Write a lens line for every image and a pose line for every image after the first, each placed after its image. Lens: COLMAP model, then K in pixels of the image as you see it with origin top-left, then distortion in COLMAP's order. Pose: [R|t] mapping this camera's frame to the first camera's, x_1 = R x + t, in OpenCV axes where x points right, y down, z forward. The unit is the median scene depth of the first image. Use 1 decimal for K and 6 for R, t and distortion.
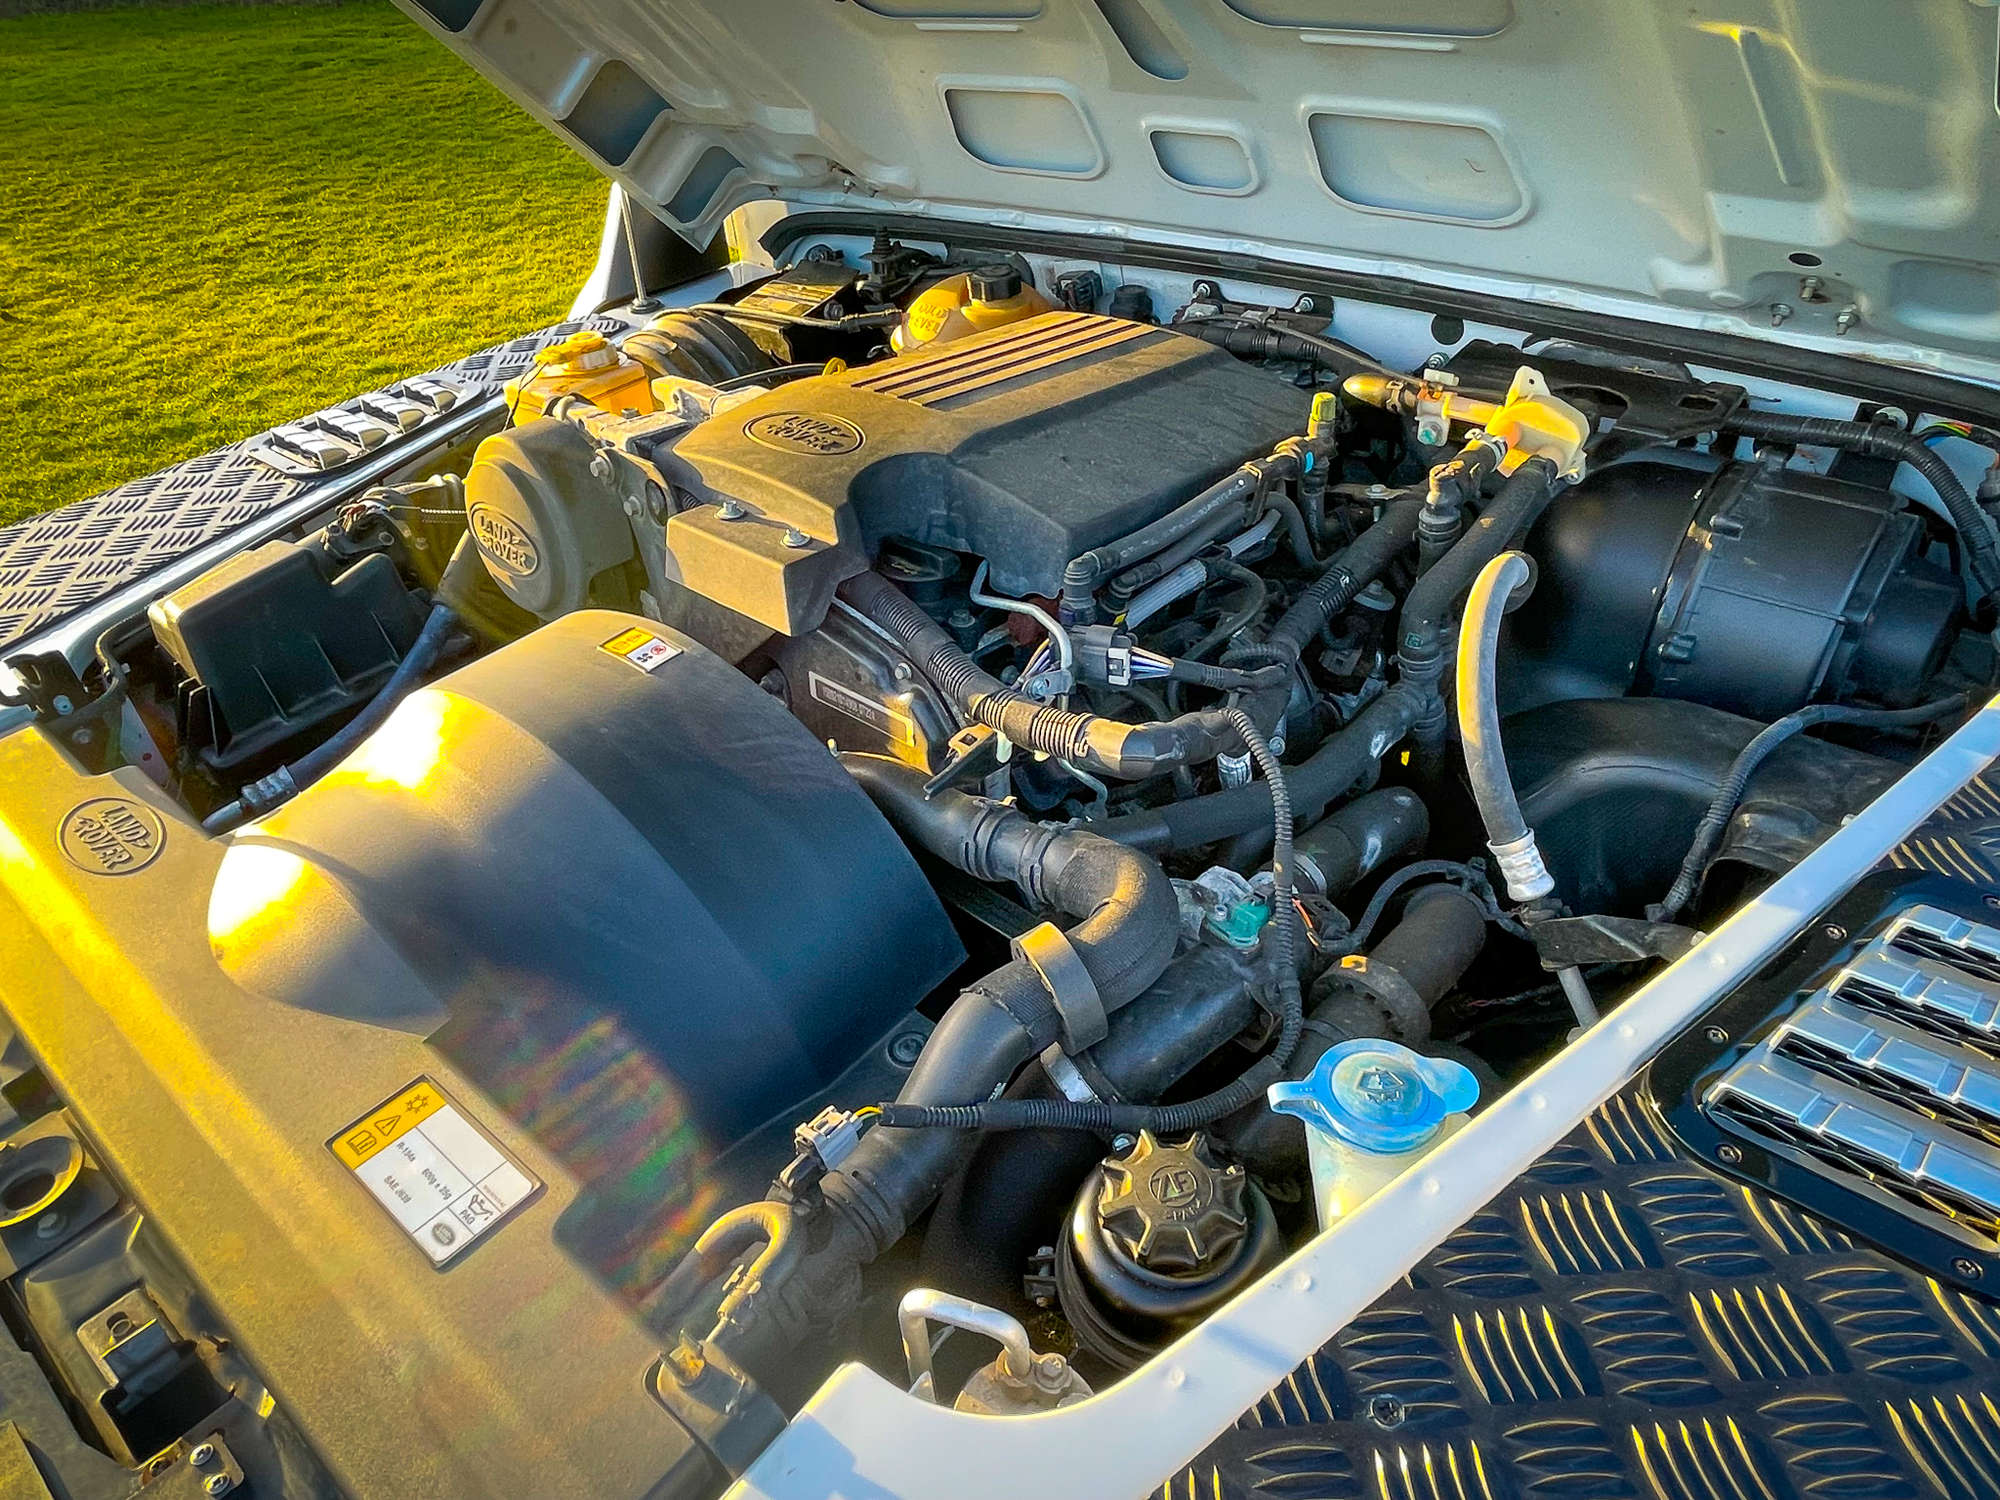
lens RADIAL K [[1280.6, 0, 988.4], [0, 1280.6, 748.3], [0, 0, 1]] dist [-0.003425, -0.001003]
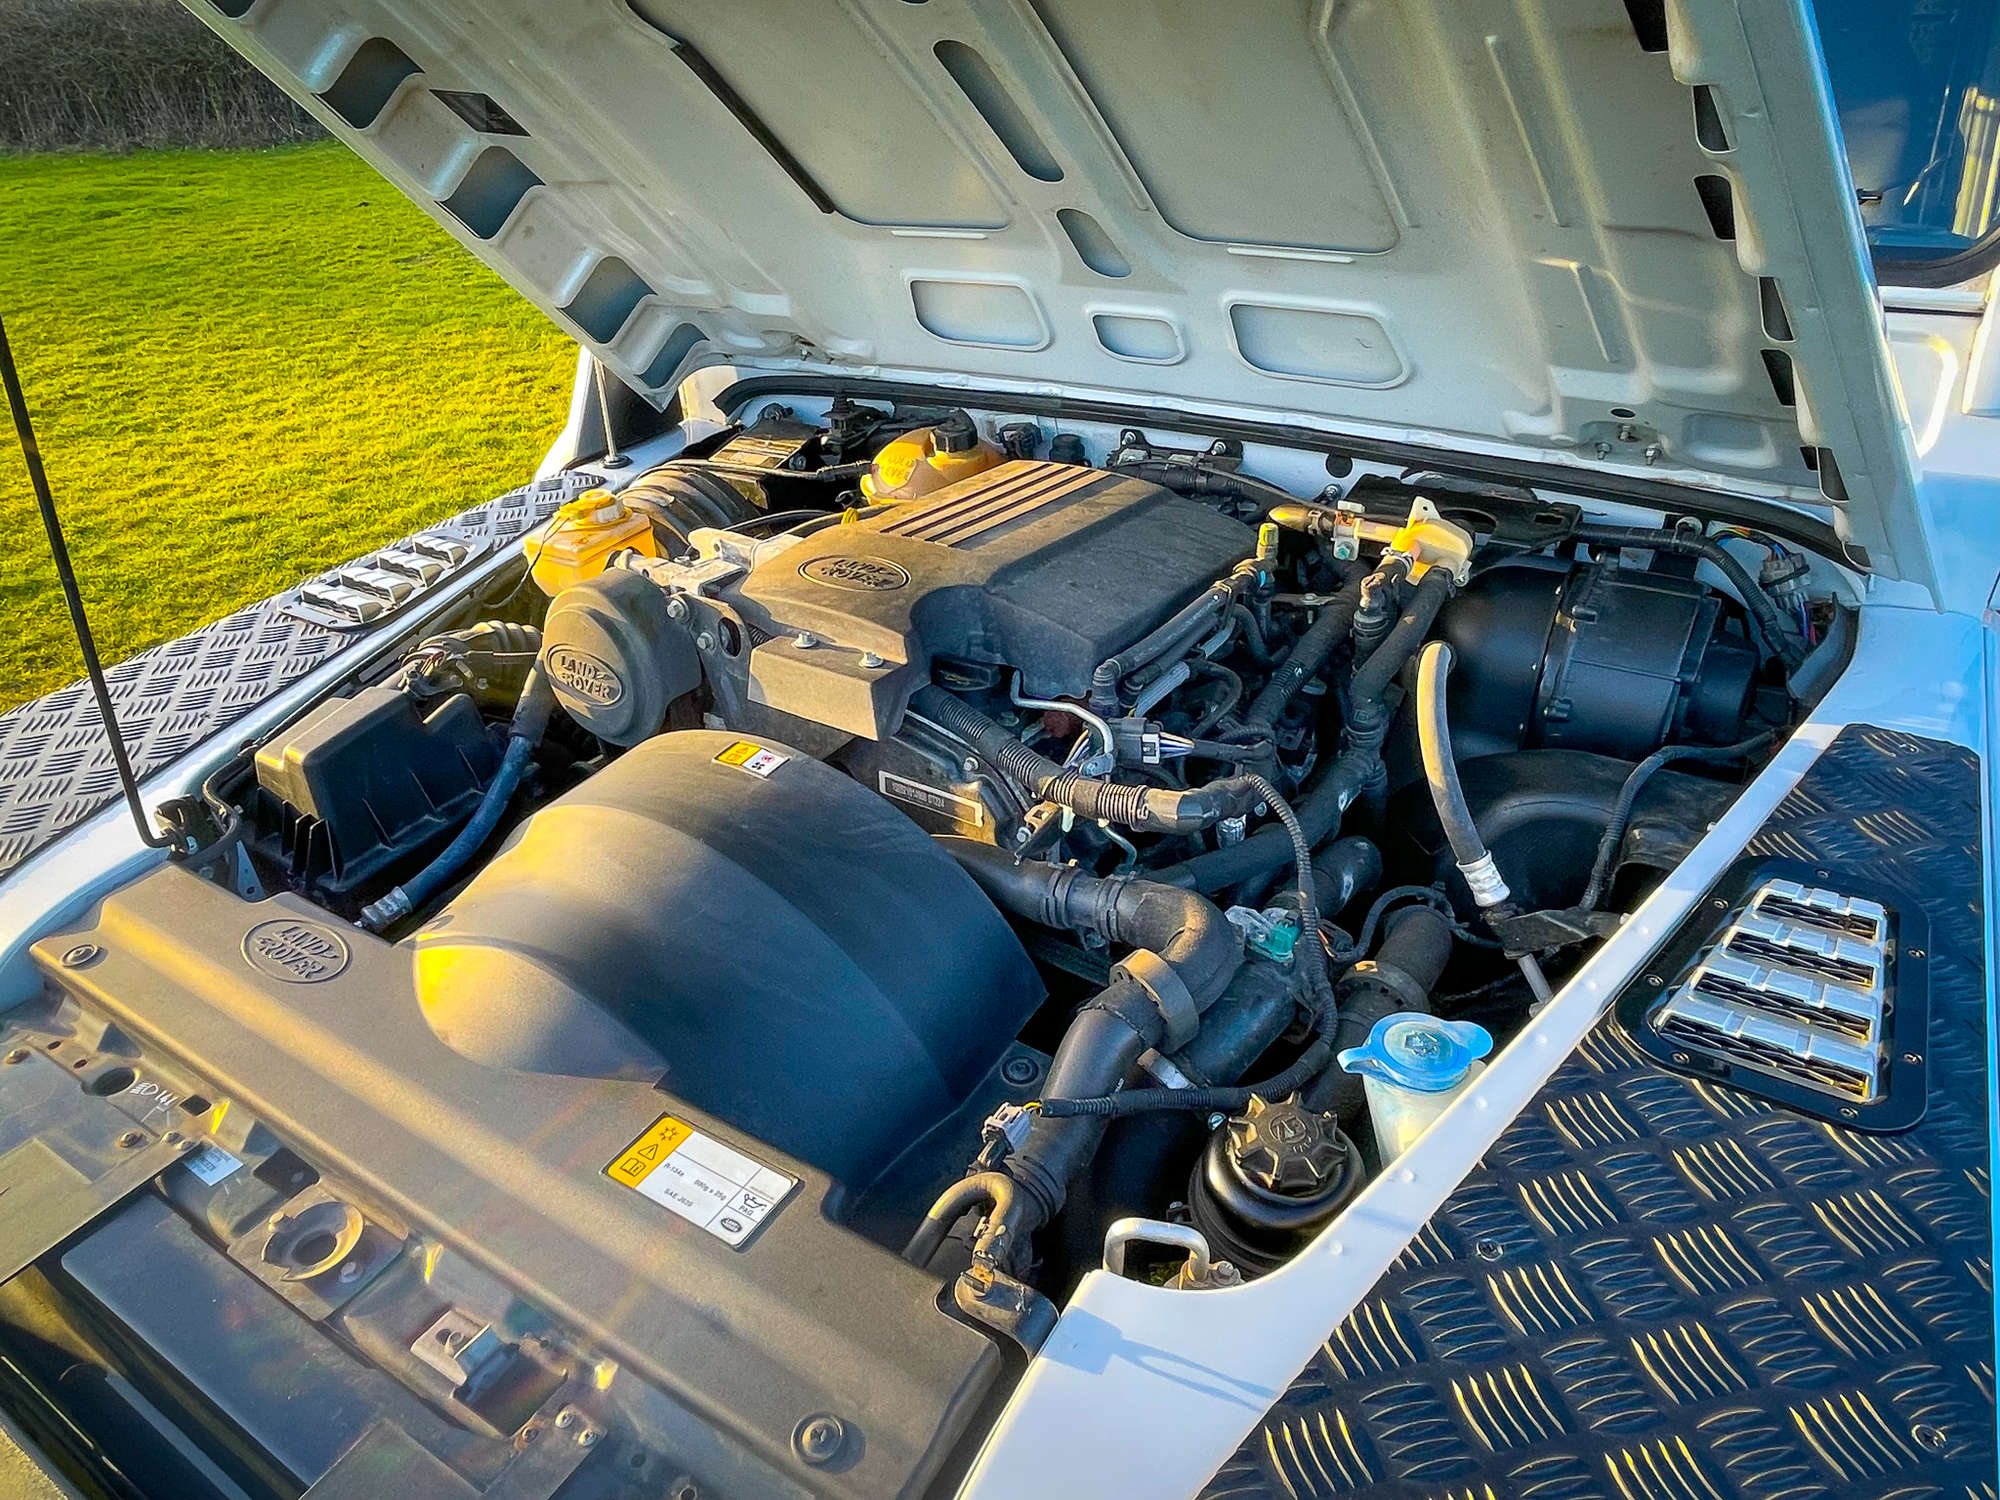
lens RADIAL K [[1279.6, 0, 983.2], [0, 1279.6, 752.4], [0, 0, 1]] dist [-0.002305, -0.002447]
pose [[0.989998, -0.060914, 0.127257, -0.041207], [0.071406, 0.994268, -0.079581, 0.005125], [-0.121680, 0.087872, 0.988672, -0.039558]]
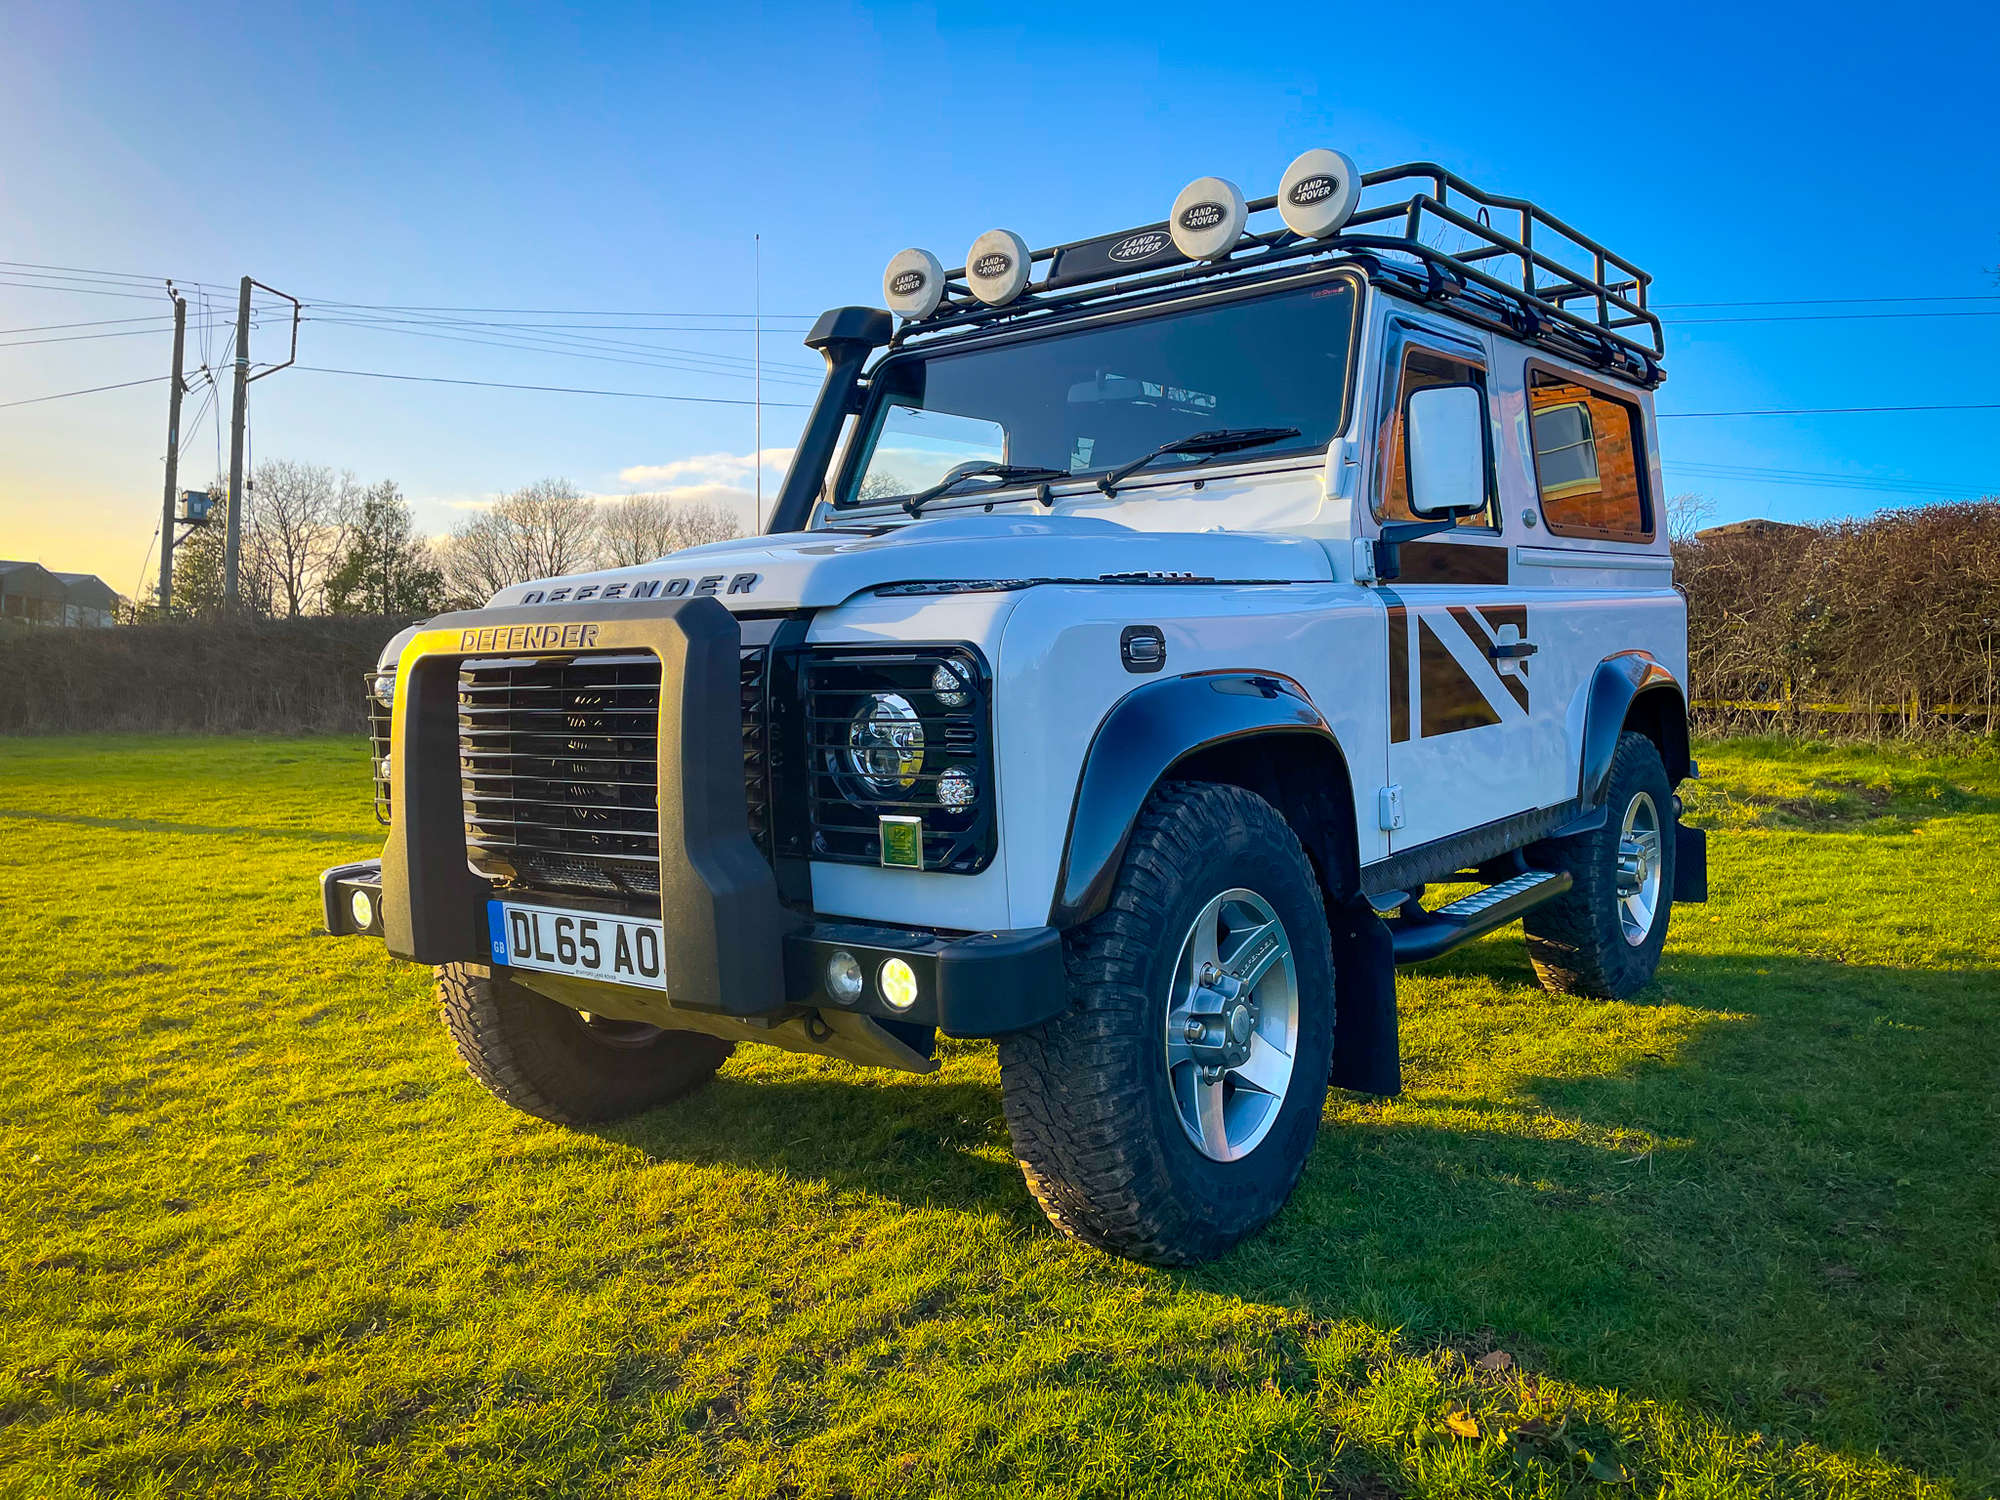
lens RADIAL K [[1524.6, 0, 1021.3], [0, 1524.6, 746.4], [0, 0, 1]] dist [0.089087, -0.120502]
pose [[0.997386, 0.037549, 0.061728, 0.003455], [0.002096, 0.838952, -0.544201, 0.442407], [-0.072221, 0.542908, 0.836681, -0.366955]]
